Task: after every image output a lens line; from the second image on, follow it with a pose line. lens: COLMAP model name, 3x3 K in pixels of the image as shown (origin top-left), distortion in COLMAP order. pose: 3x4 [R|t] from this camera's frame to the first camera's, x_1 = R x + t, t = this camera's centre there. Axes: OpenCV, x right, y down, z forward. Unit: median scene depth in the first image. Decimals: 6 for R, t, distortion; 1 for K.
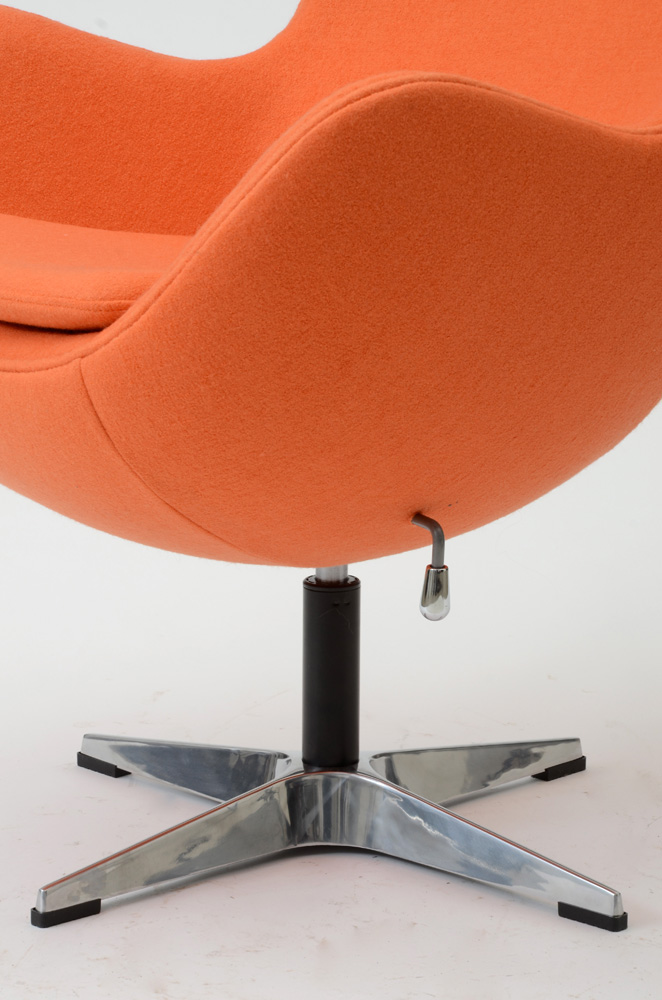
lens RADIAL K [[3540.7, 0, 331.0], [0, 3540.7, 500.0], [0, 0, 1]] dist [1.016343, 1.487216]
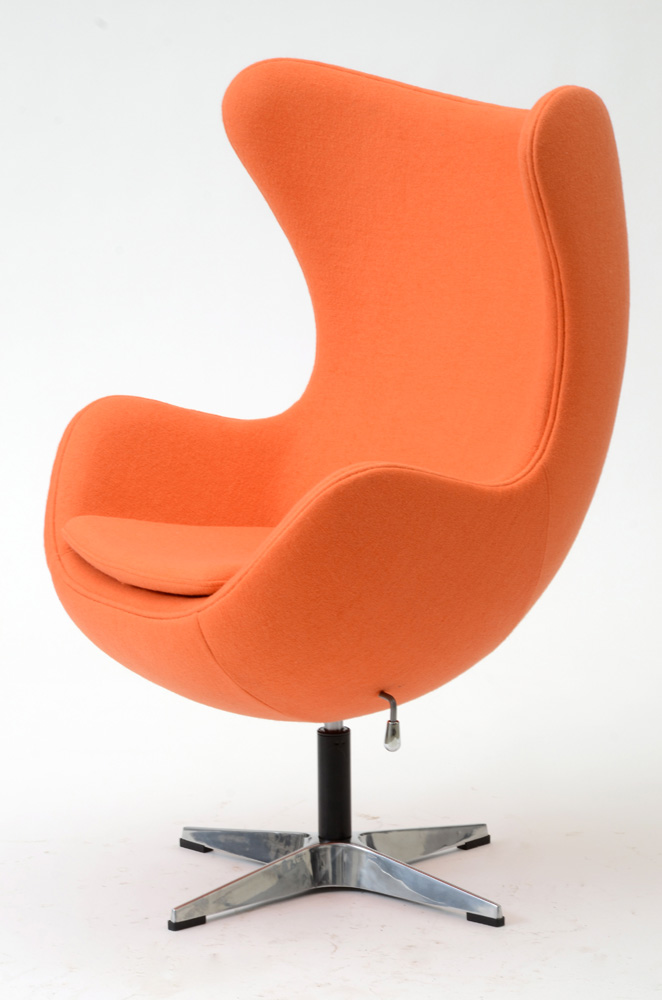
lens RADIAL K [[3939.5, 0, 331.0], [0, 3939.5, 500.0], [0, 0, 1]] dist [1.239961, 4.930440]
pose [[0.999820, -0.018482, 0.004300, -0.007704], [0.018615, 0.999277, -0.033152, -0.026160], [-0.003684, 0.033226, 0.999441, -0.962362]]
